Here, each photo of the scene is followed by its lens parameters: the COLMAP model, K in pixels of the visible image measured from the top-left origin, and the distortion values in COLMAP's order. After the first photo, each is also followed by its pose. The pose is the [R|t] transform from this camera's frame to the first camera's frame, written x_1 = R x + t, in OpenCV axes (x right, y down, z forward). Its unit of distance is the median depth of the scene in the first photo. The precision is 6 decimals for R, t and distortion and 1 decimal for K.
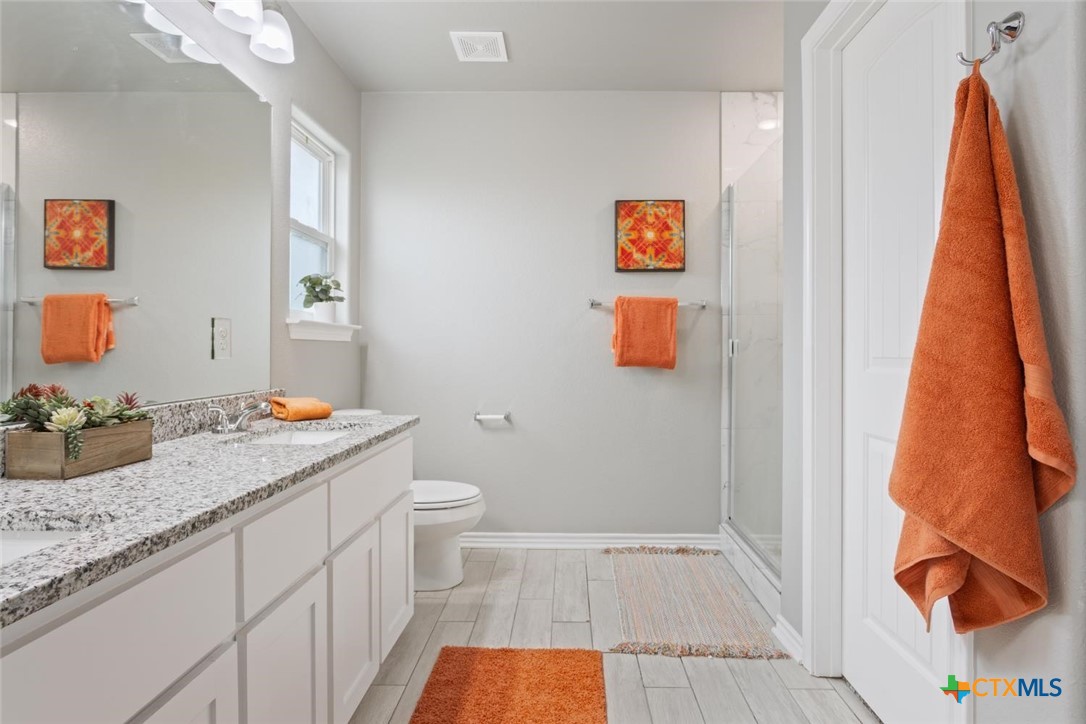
lens RADIAL K [[566.9, 0, 562.5], [0, 566.9, 354.4], [0, 0, 1]] dist [-0.001431, 0.001777]
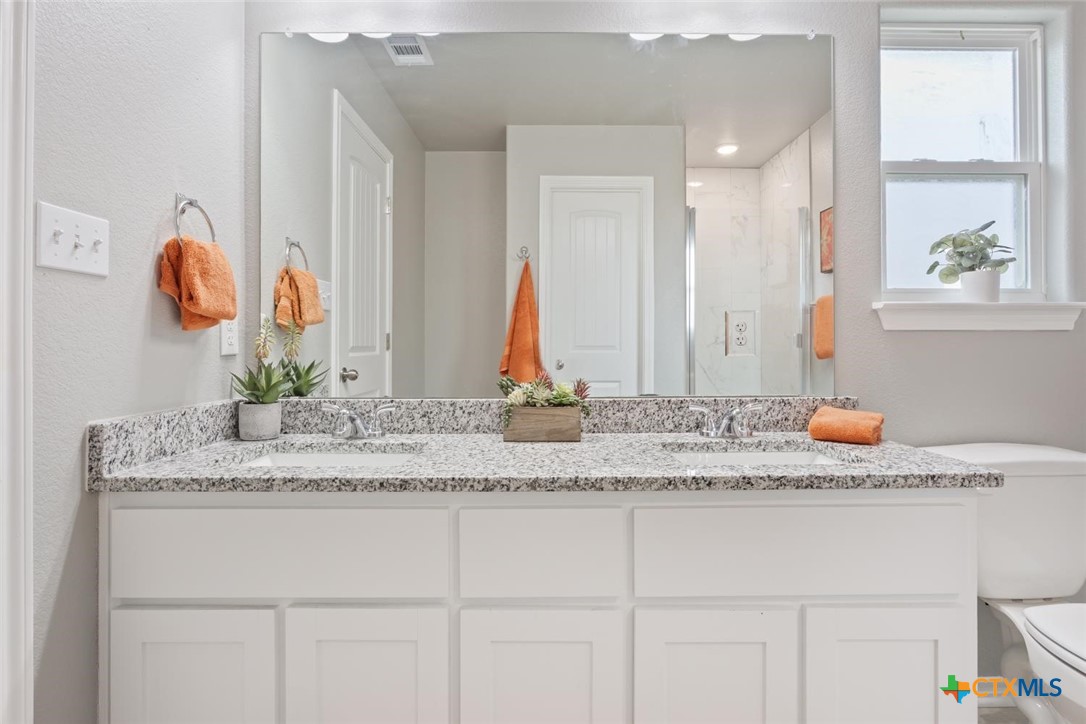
lens RADIAL K [[571.0, 0, 542.5], [0, 571.0, 347.2], [0, 0, 1]] dist [-0.020499, 0.000579]
pose [[-0.021649, -0.003796, -0.999758, 0.354002], [-0.003974, 0.999985, -0.003710, -0.001349], [0.999758, 0.003892, -0.021664, 0.792104]]
